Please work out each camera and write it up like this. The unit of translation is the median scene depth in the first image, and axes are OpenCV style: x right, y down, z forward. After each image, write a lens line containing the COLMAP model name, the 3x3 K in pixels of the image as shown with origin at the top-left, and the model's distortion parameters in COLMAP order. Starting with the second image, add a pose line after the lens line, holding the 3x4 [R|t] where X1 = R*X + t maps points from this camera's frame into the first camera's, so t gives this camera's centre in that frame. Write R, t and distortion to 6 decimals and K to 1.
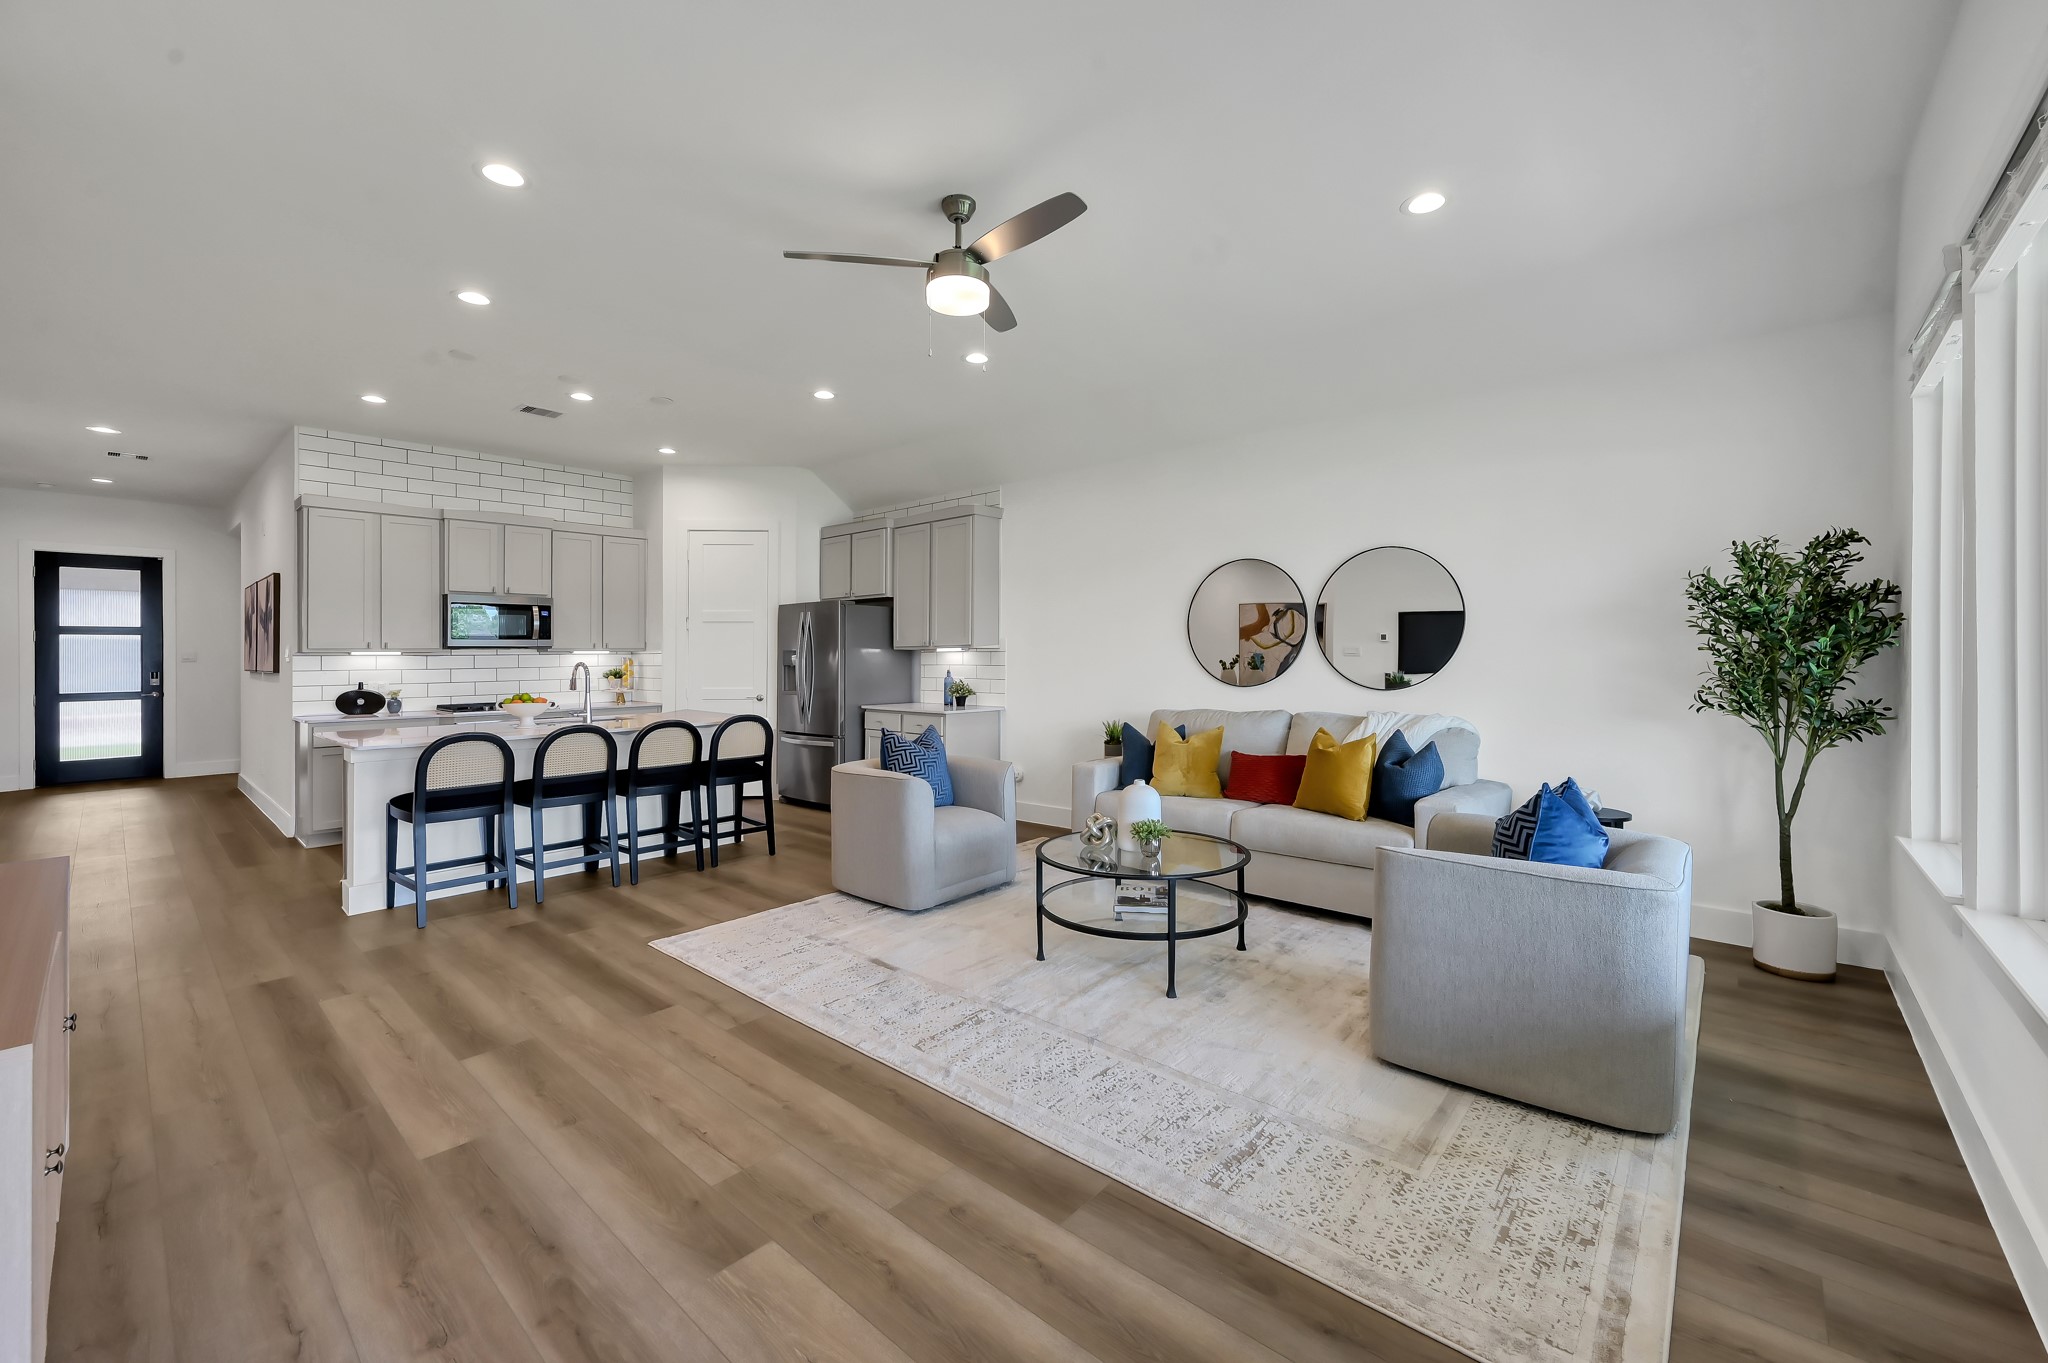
lens RADIAL K [[804.2, 0, 1032.6], [0, 804.2, 663.4], [0, 0, 1]] dist [0.003699, -0.000505]
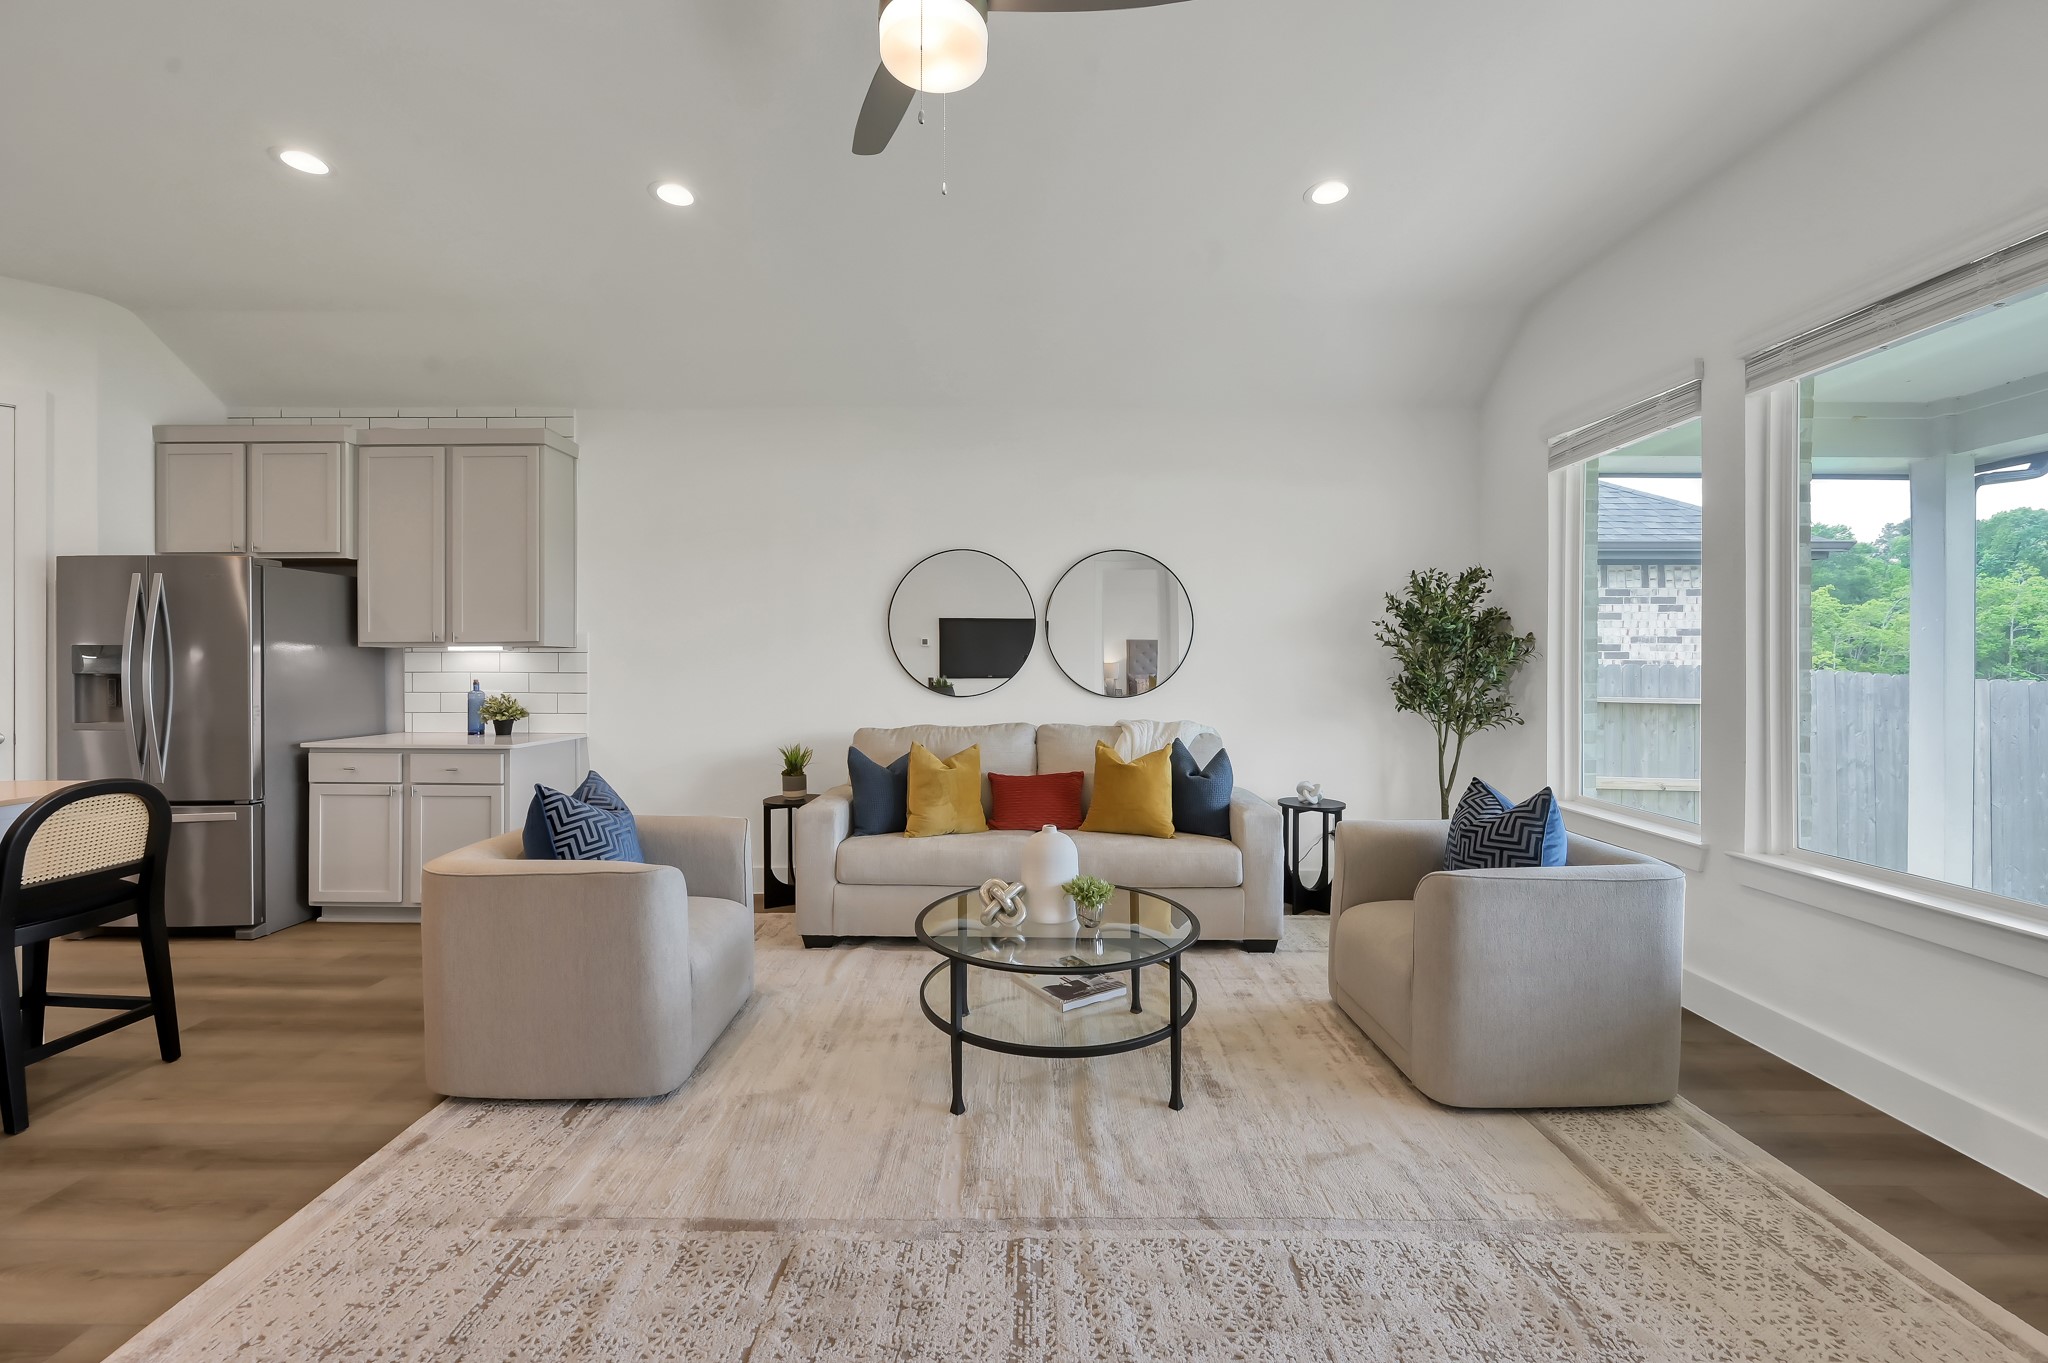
lens RADIAL K [[804.2, 0, 1019.7], [0, 804.2, 668.0], [0, 0, 1]] dist [0.003699, -0.000505]
pose [[0.762704, 0.000215, 0.646748, -0.307979], [-0.000927, 0.999999, 0.000761, -0.003138], [-0.646747, -0.001180, 0.762703, 0.361285]]
